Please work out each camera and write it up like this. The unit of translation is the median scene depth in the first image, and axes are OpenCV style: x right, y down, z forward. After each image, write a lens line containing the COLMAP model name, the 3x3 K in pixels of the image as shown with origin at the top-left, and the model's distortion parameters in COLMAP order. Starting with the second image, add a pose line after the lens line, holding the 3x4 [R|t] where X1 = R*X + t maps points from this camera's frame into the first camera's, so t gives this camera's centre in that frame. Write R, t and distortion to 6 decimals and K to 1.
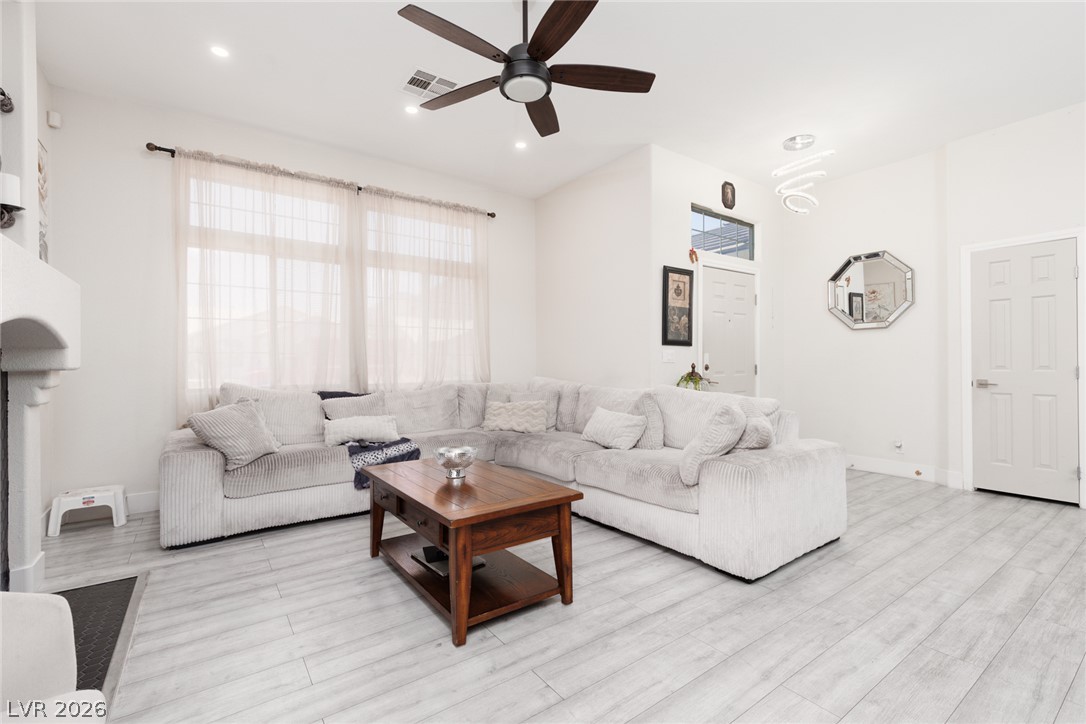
lens RADIAL K [[485.1, 0, 548.6], [0, 485.1, 360.3], [0, 0, 1]] dist [0.008181, -0.001220]
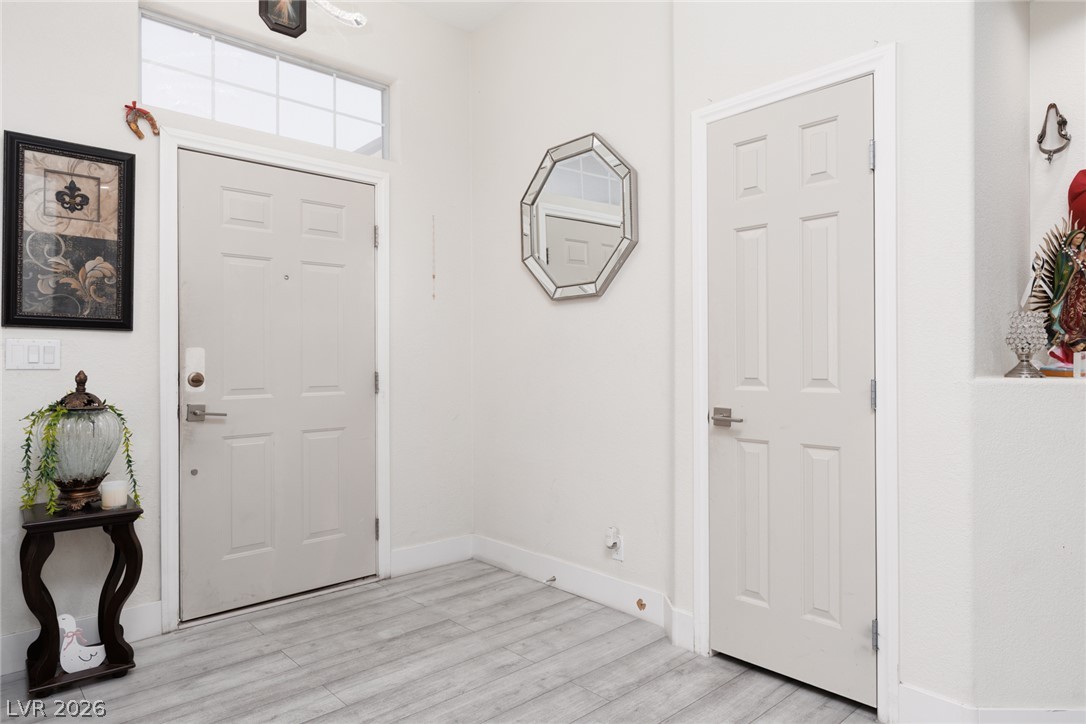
lens RADIAL K [[663.0, 0, 547.8], [0, 663.0, 359.9], [0, 0, 1]] dist [0.000939, -0.000079]
pose [[0.993106, 0.001252, 0.117215, 0.681076], [-0.001267, 0.999999, 0.000051, -0.004676], [-0.117215, -0.000199, 0.993107, 0.432597]]
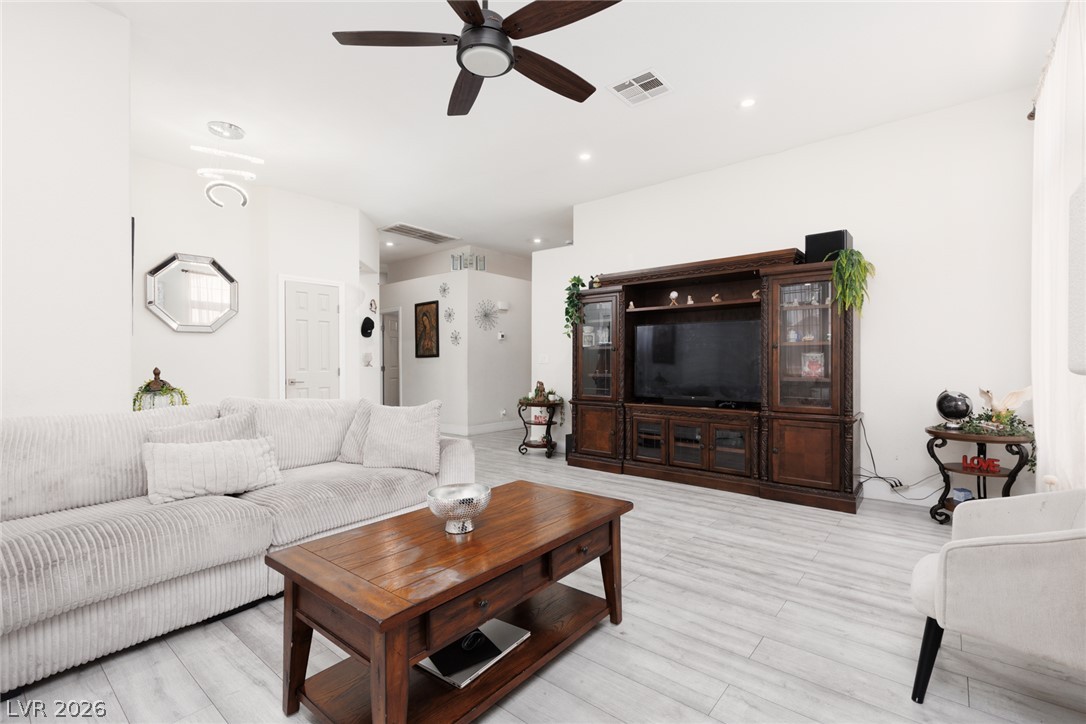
lens RADIAL K [[485.1, 0, 548.6], [0, 485.1, 360.3], [0, 0, 1]] dist [0.008181, -0.001220]
pose [[-0.256428, 0.008919, 0.966522, -0.580791], [0.003318, 0.999960, -0.008348, 0.003118], [-0.966558, 0.001066, -0.256447, 0.688312]]
